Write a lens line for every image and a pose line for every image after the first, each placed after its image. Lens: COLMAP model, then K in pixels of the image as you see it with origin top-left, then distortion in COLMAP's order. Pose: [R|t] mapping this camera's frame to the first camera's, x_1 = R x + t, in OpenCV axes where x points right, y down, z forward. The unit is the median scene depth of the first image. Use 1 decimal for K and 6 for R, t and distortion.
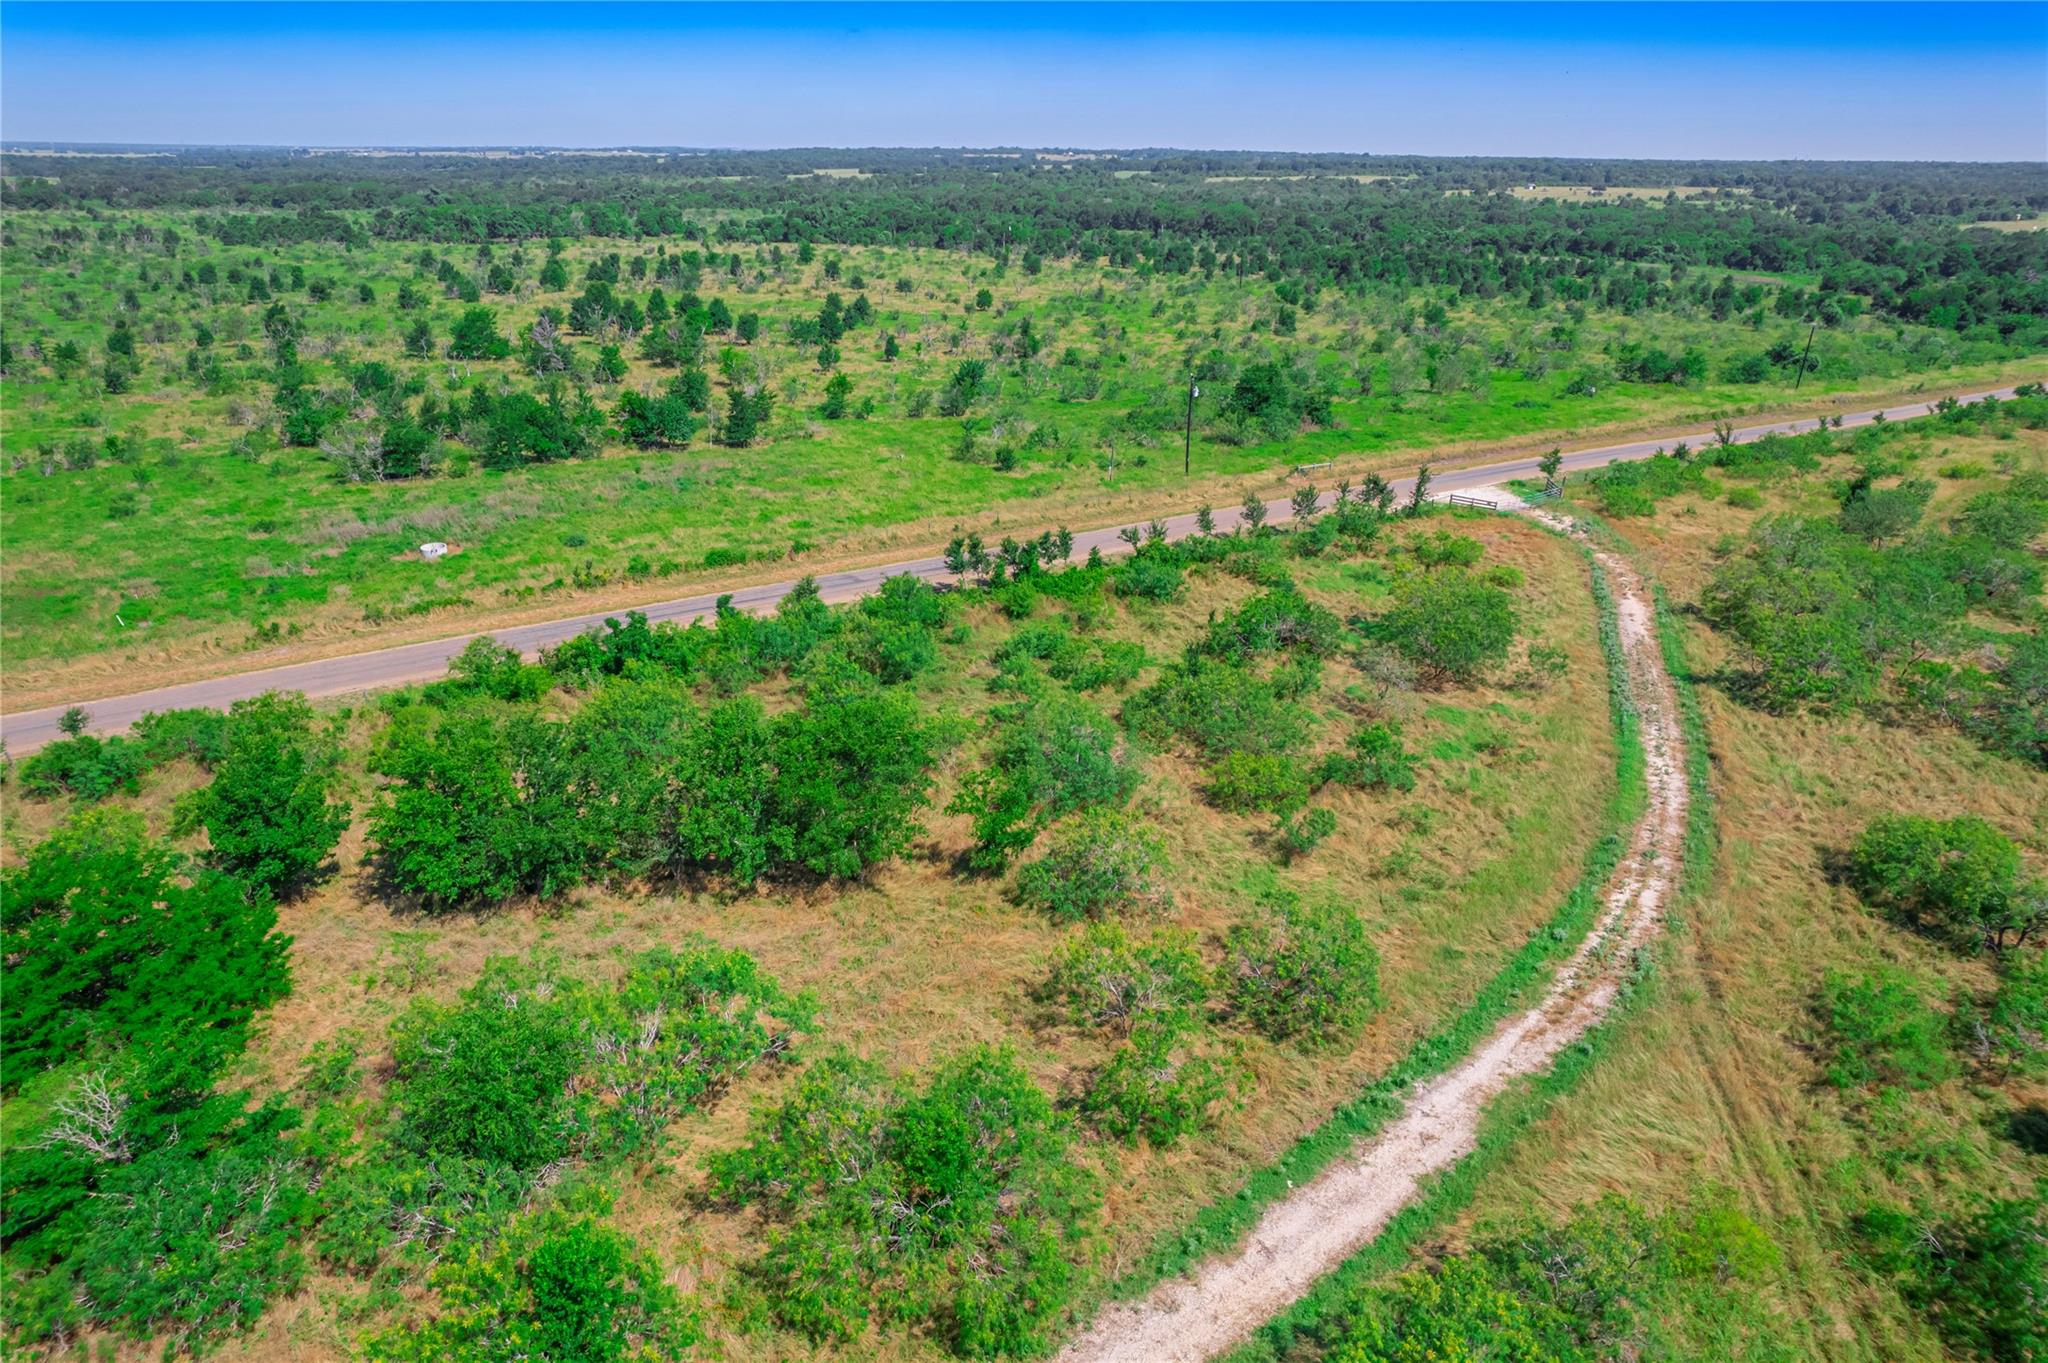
lens RADIAL K [[1309.3, 0, 1028.6], [0, 1309.3, 700.1], [0, 0, 1]] dist [-0.083145, 0.077243]
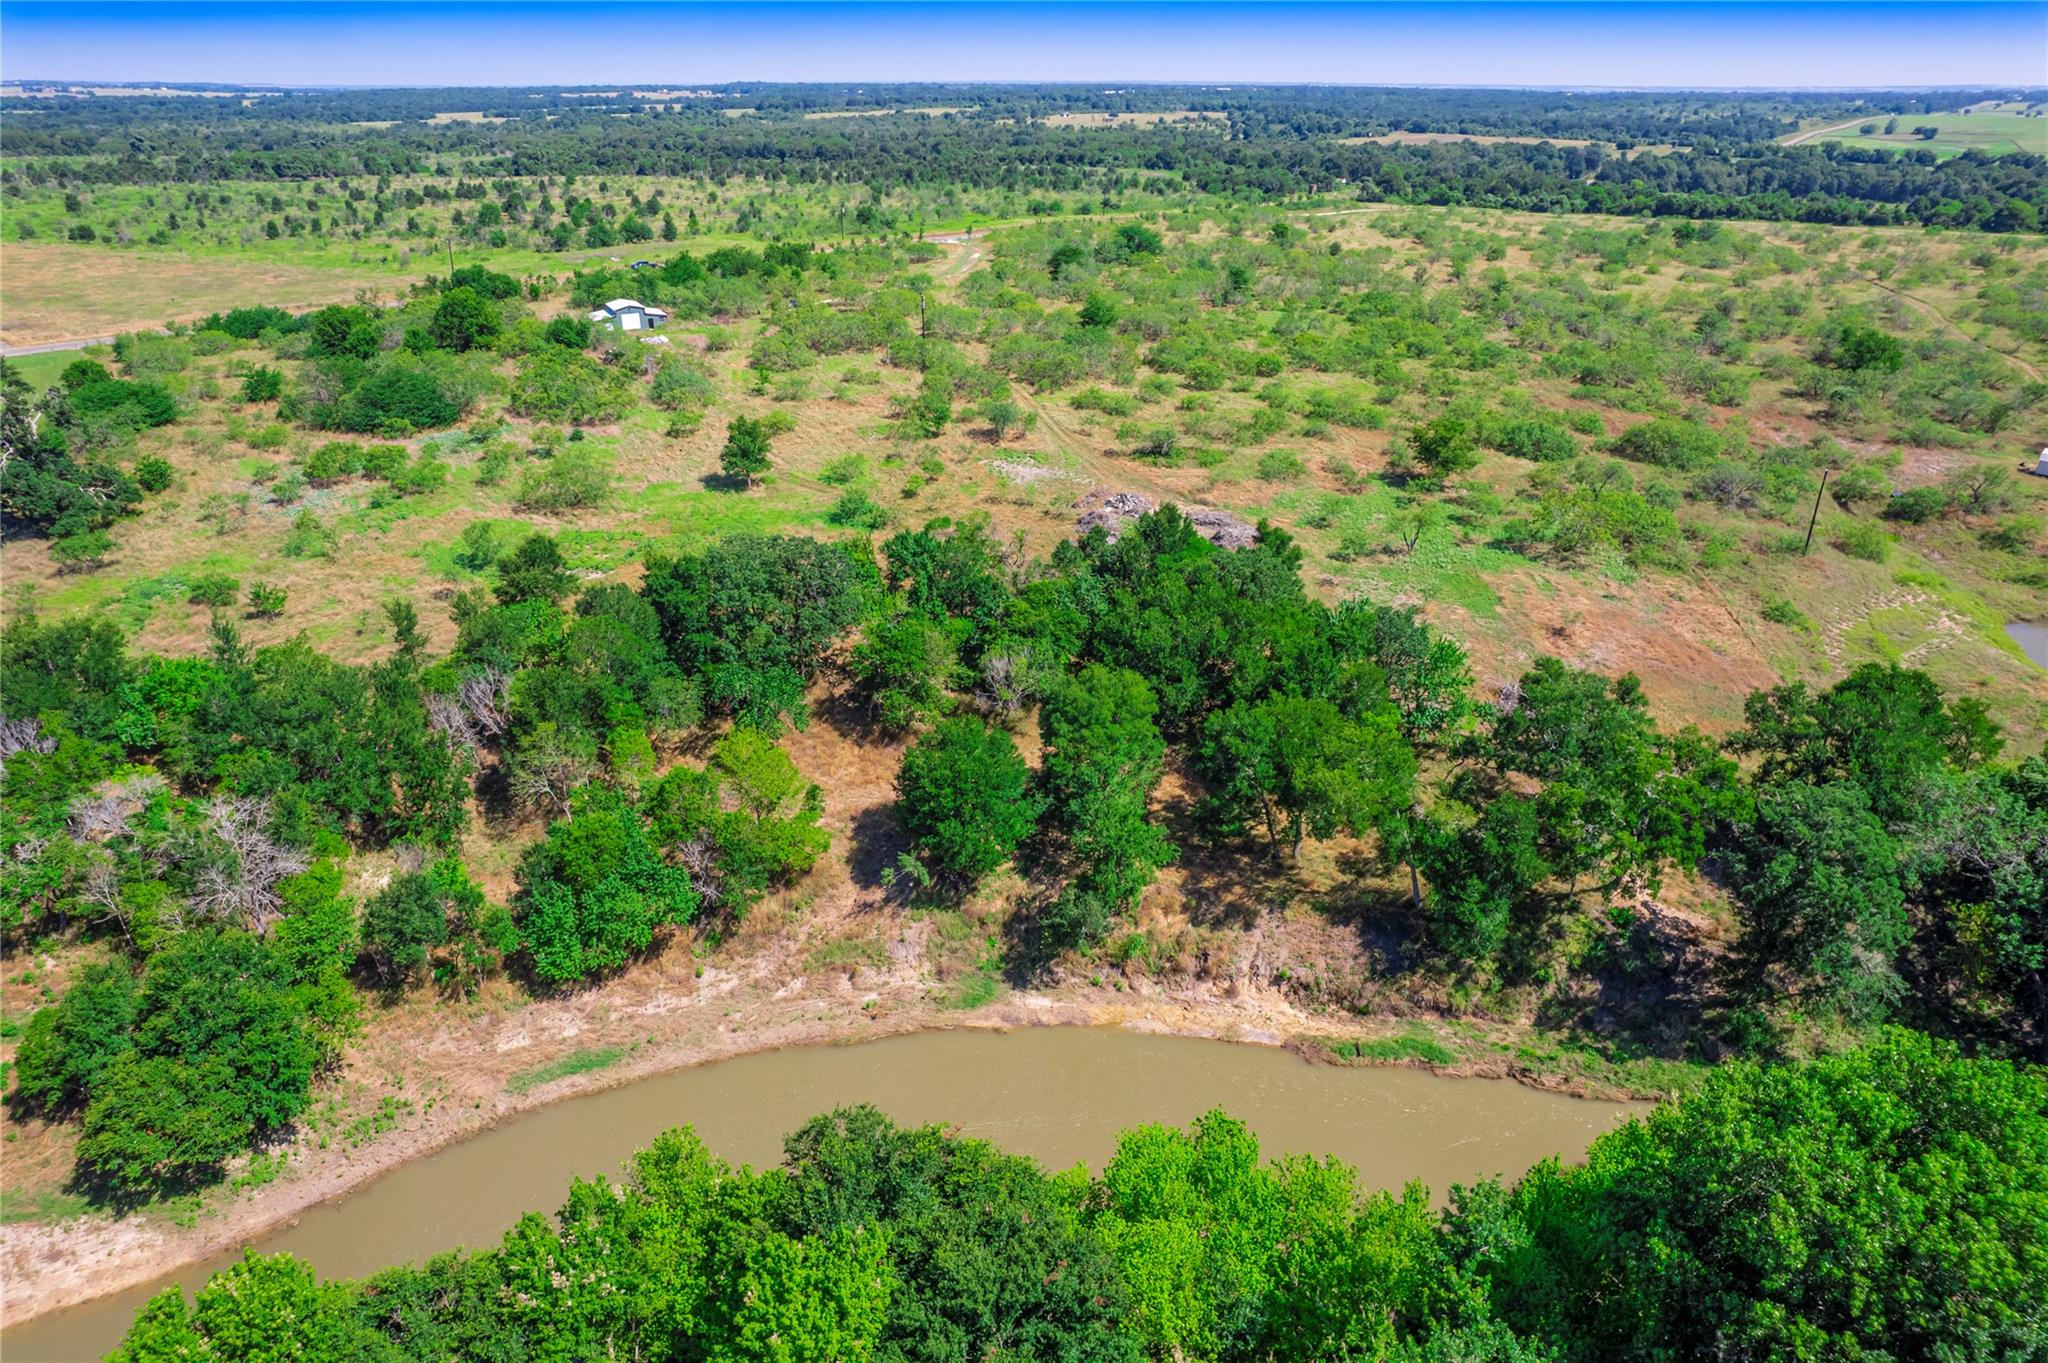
lens RADIAL K [[1309.3, 0, 1028.6], [0, 1309.3, 700.1], [0, 0, 1]] dist [-0.083145, 0.077243]
pose [[0.957779, -0.130061, 0.256404, -0.270001], [0.117749, 0.991051, 0.062870, 0.539215], [-0.262286, -0.030025, 0.964523, -1.449407]]
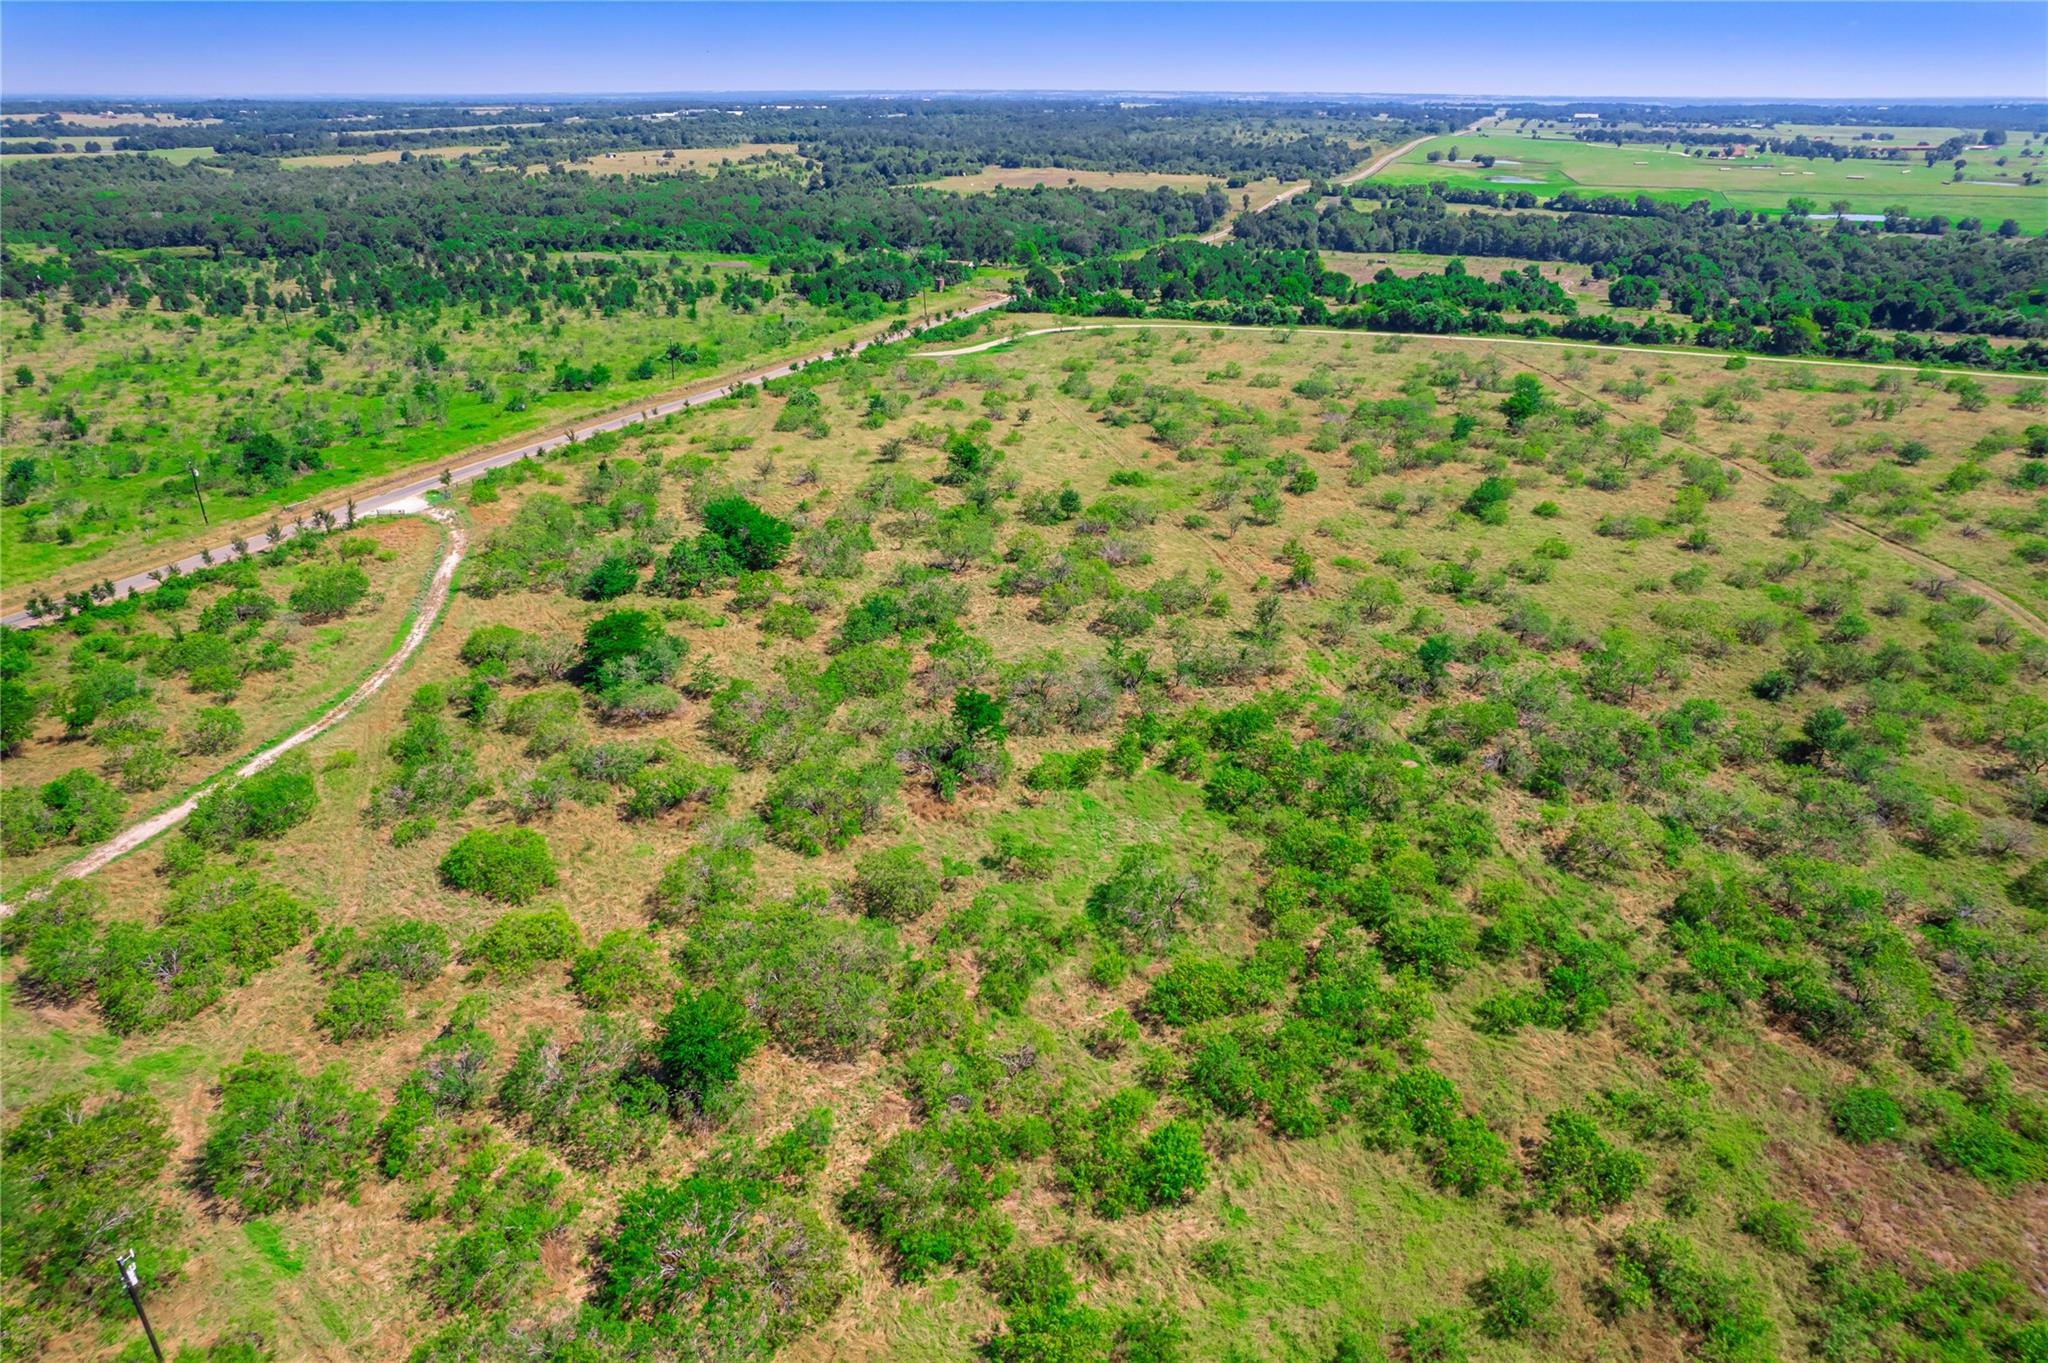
lens RADIAL K [[1309.3, 0, 1028.6], [0, 1309.3, 700.1], [0, 0, 1]] dist [-0.083145, 0.077243]
pose [[0.824259, -0.249072, 0.508489, 0.079647], [0.226603, 0.968105, 0.106882, 0.071976], [-0.518892, 0.027127, 0.854409, -0.654977]]
